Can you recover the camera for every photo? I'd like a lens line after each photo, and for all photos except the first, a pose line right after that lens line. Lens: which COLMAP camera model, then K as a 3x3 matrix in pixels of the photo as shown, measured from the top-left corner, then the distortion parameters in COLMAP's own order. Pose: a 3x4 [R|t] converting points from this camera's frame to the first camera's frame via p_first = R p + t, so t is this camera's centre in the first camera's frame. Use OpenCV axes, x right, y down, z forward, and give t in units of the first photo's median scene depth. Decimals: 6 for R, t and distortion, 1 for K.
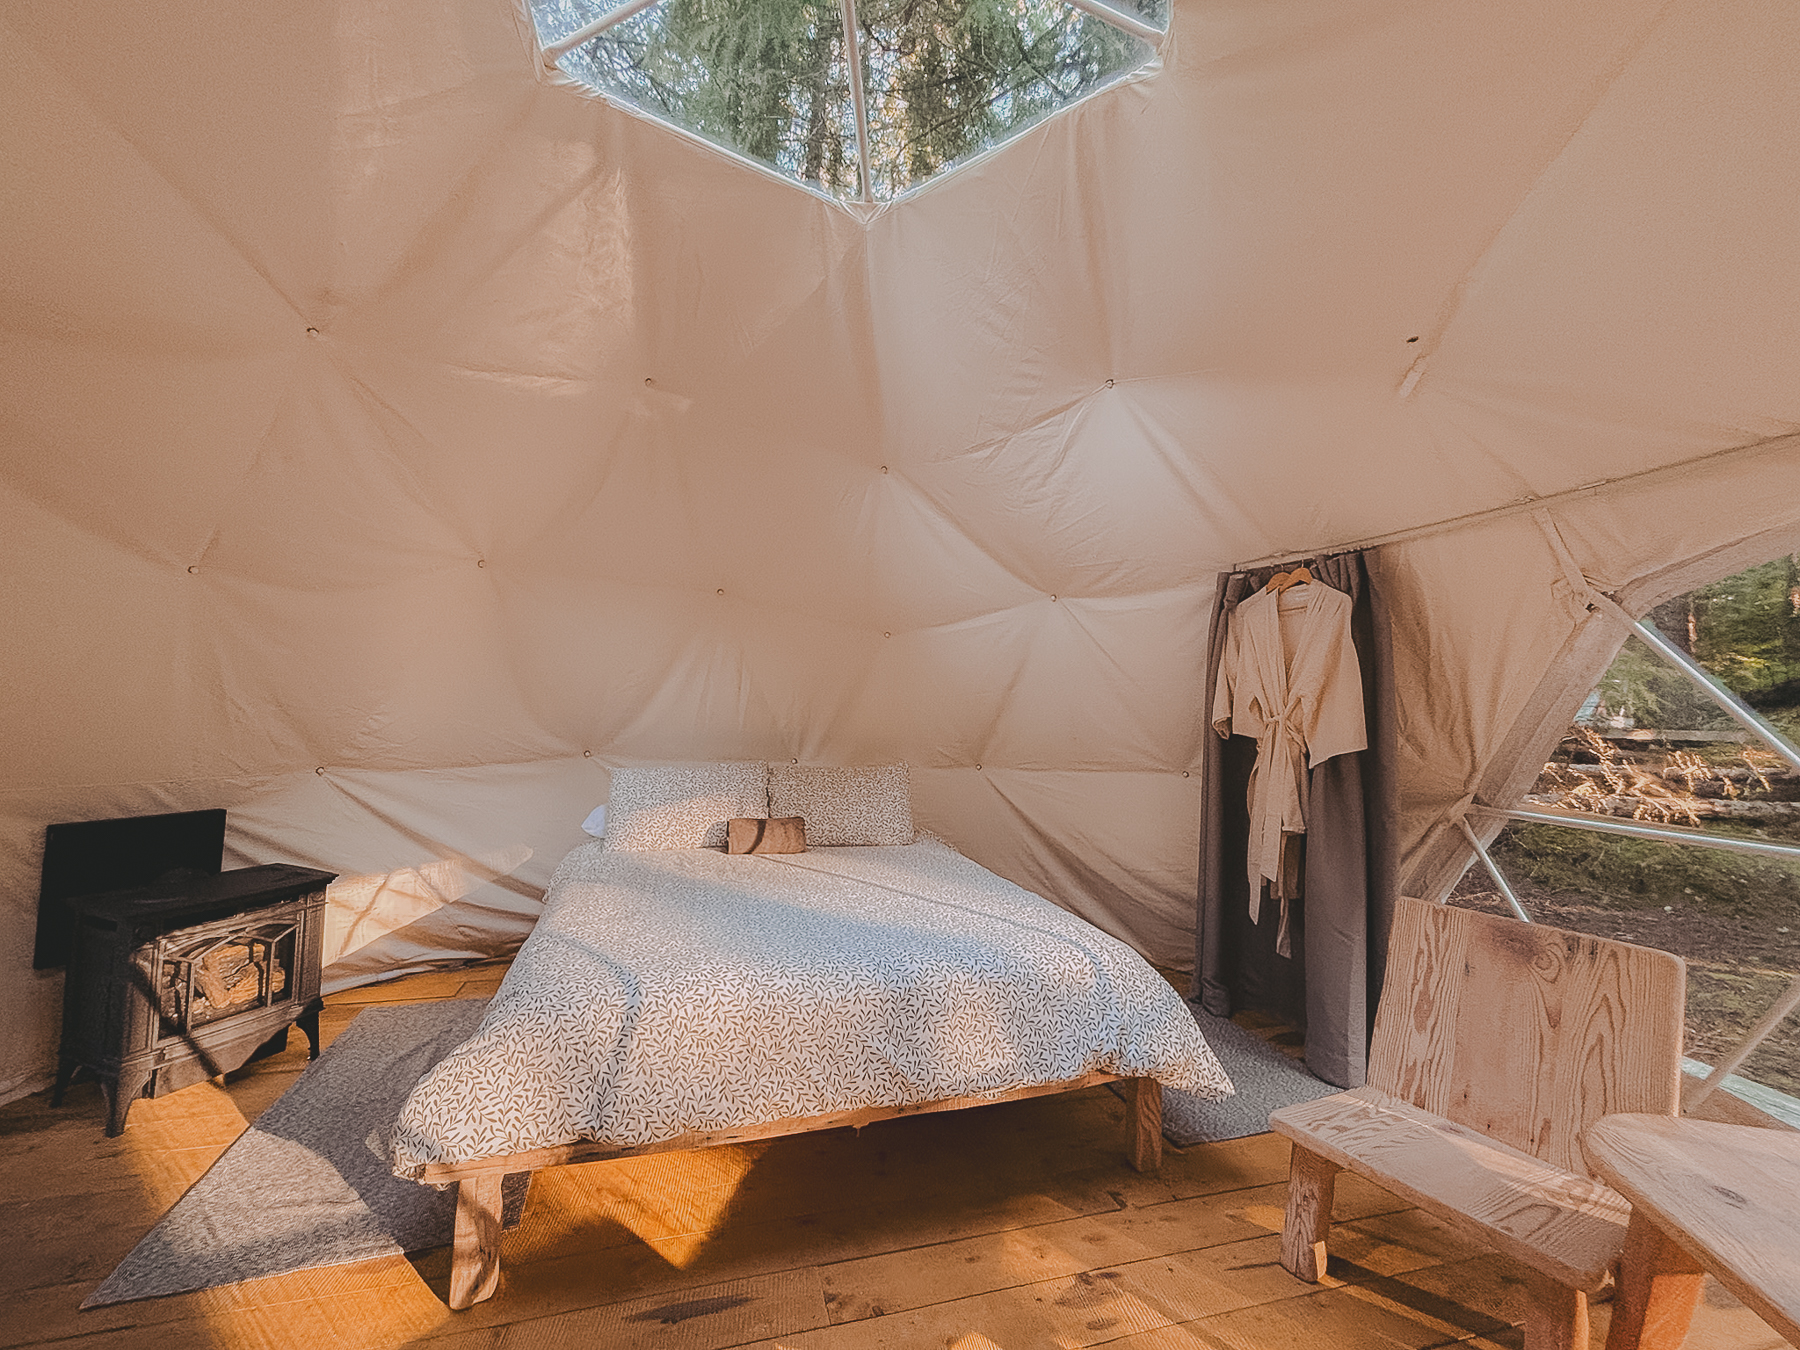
lens RADIAL K [[704.3, 0, 900.0], [0, 704.3, 675.0], [0, 0, 1]] dist [0.000924, 0.000141]
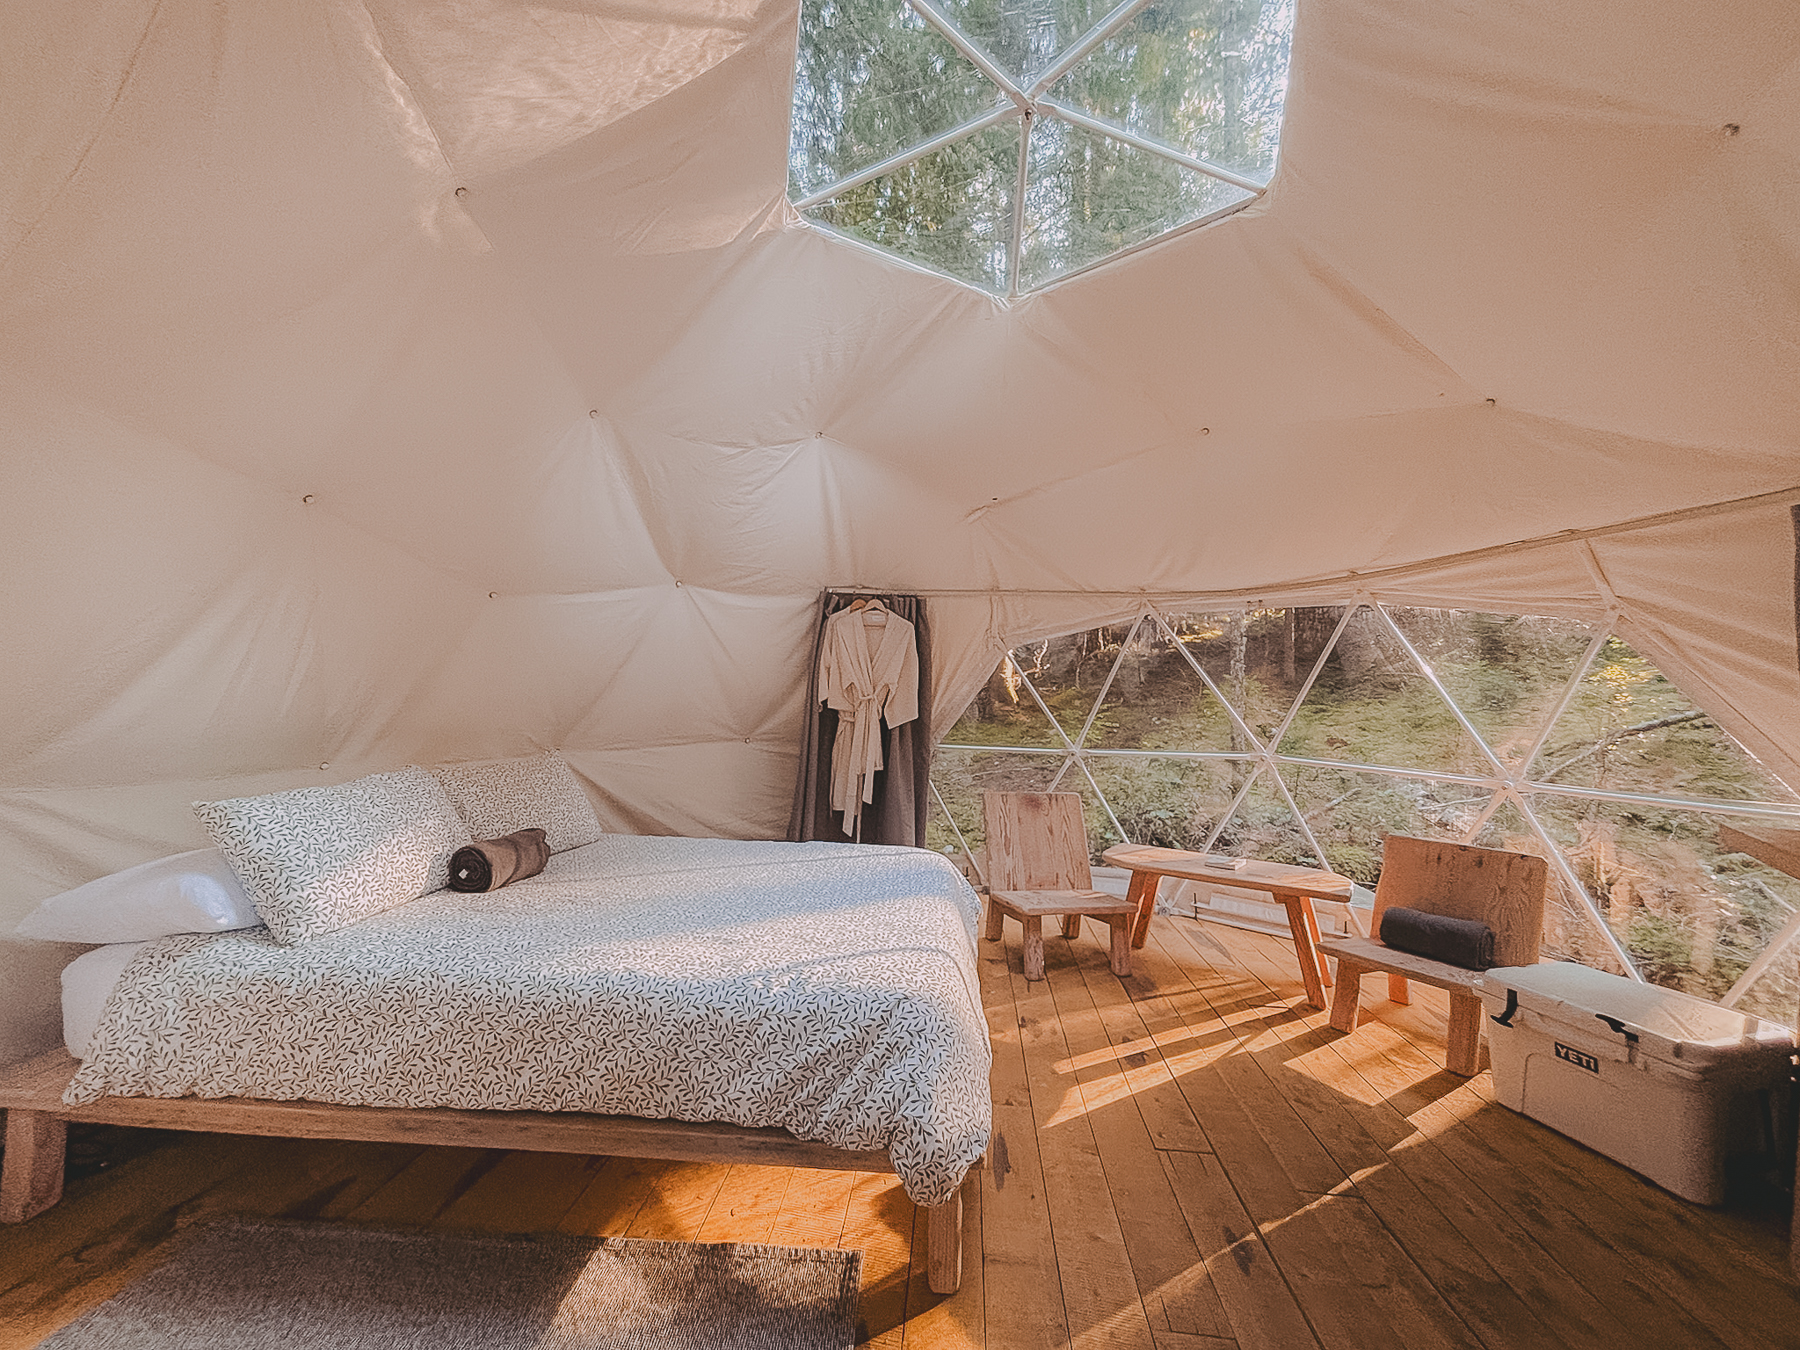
lens RADIAL K [[713.6, 0, 900.0], [0, 713.6, 675.0], [0, 0, 1]] dist [-0.001067, 0.000039]
pose [[0.358792, 0.014216, 0.933309, -0.858553], [-0.064205, 0.997892, 0.009483, -0.006994], [-0.931207, -0.063326, 0.358948, 0.391562]]
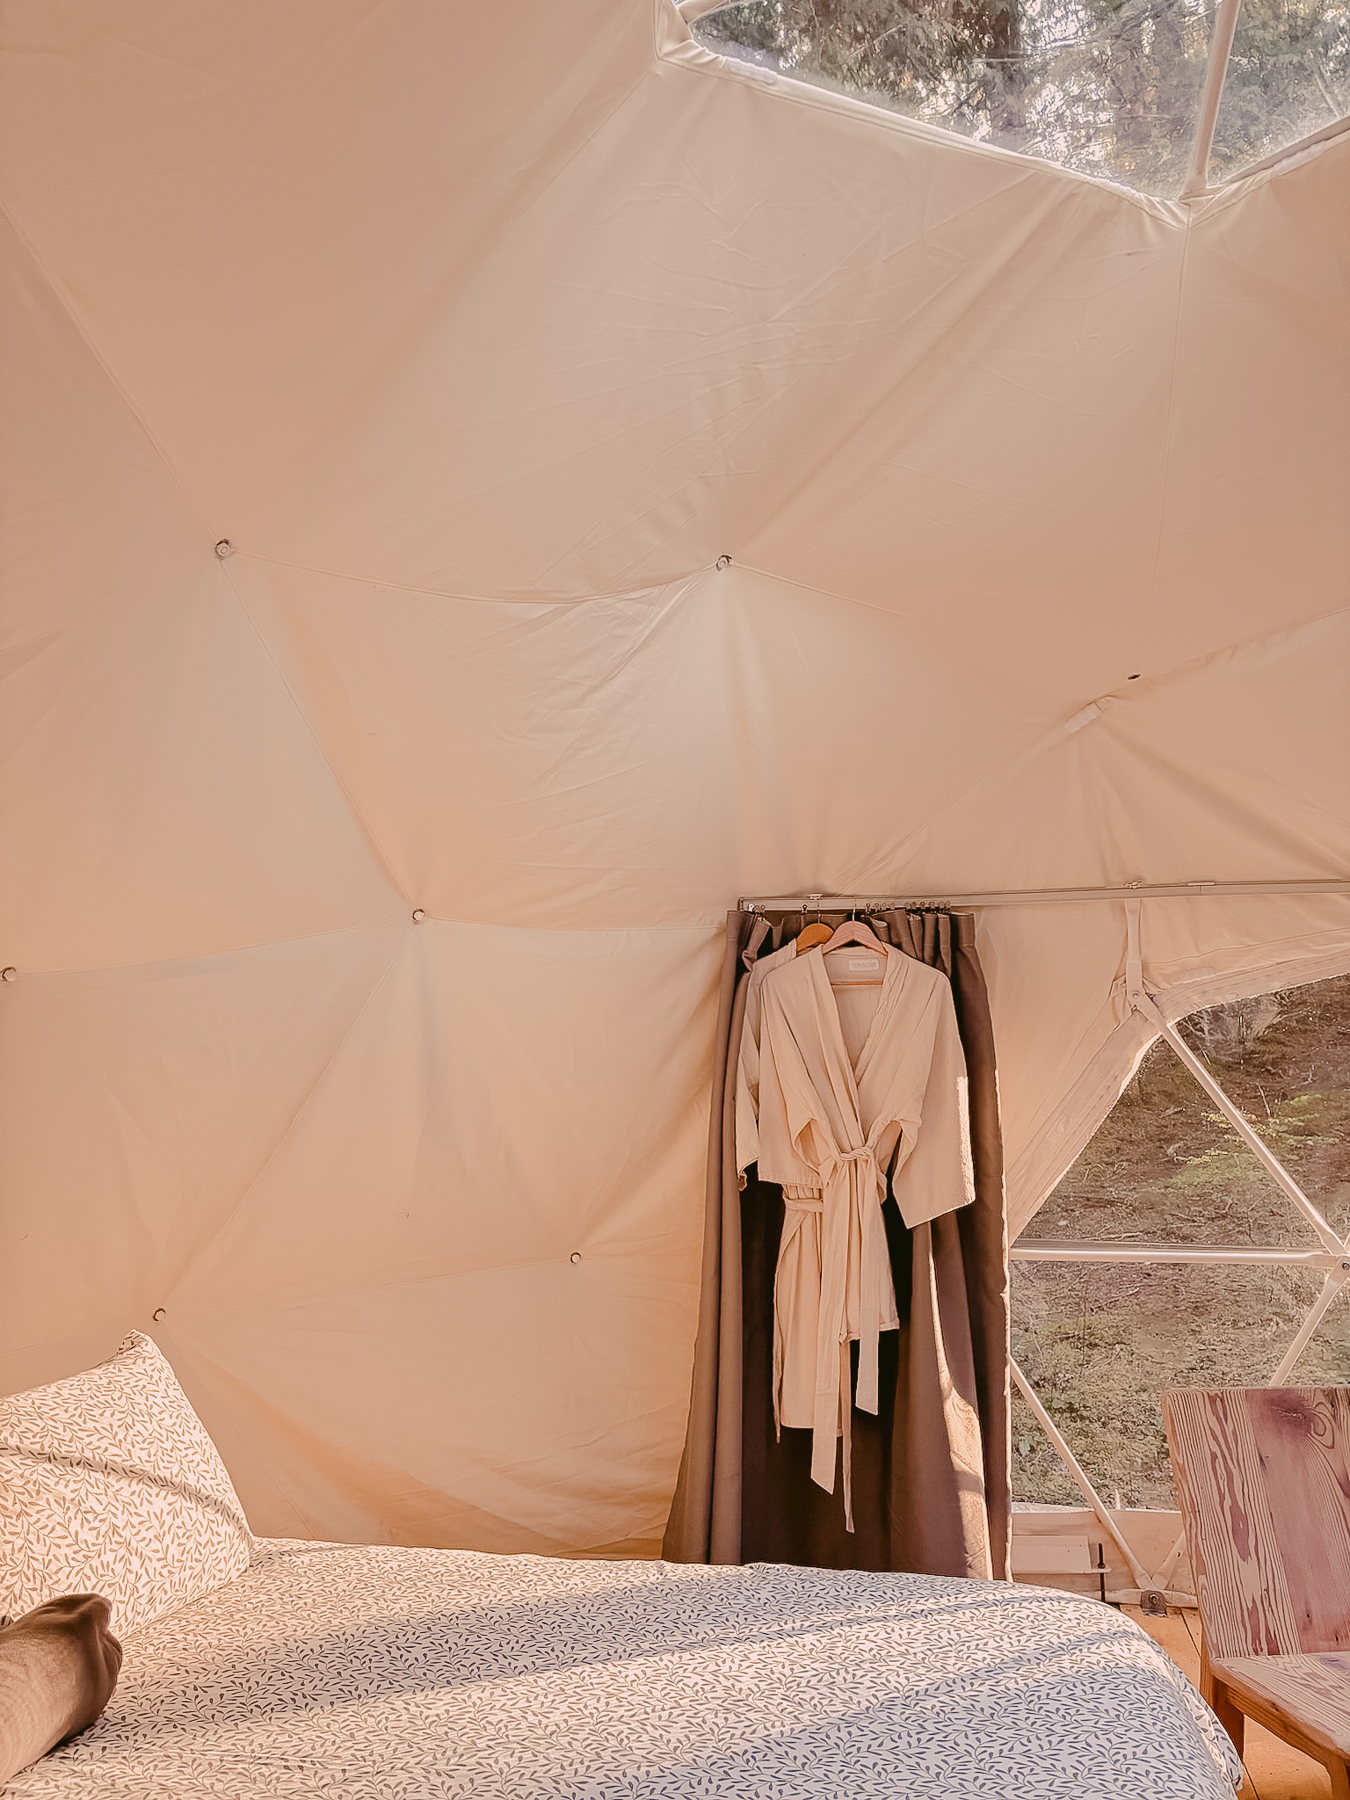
lens RADIAL K [[1369.5, 0, 675.0], [0, 1369.5, 900.0], [0, 0, 1]] dist [0.006756, 0.000661]
pose [[0.452048, 0.075059, 0.888830, -0.662254], [-0.019555, 0.997048, -0.074252, -0.074040], [-0.891779, 0.016185, 0.452181, 0.573373]]
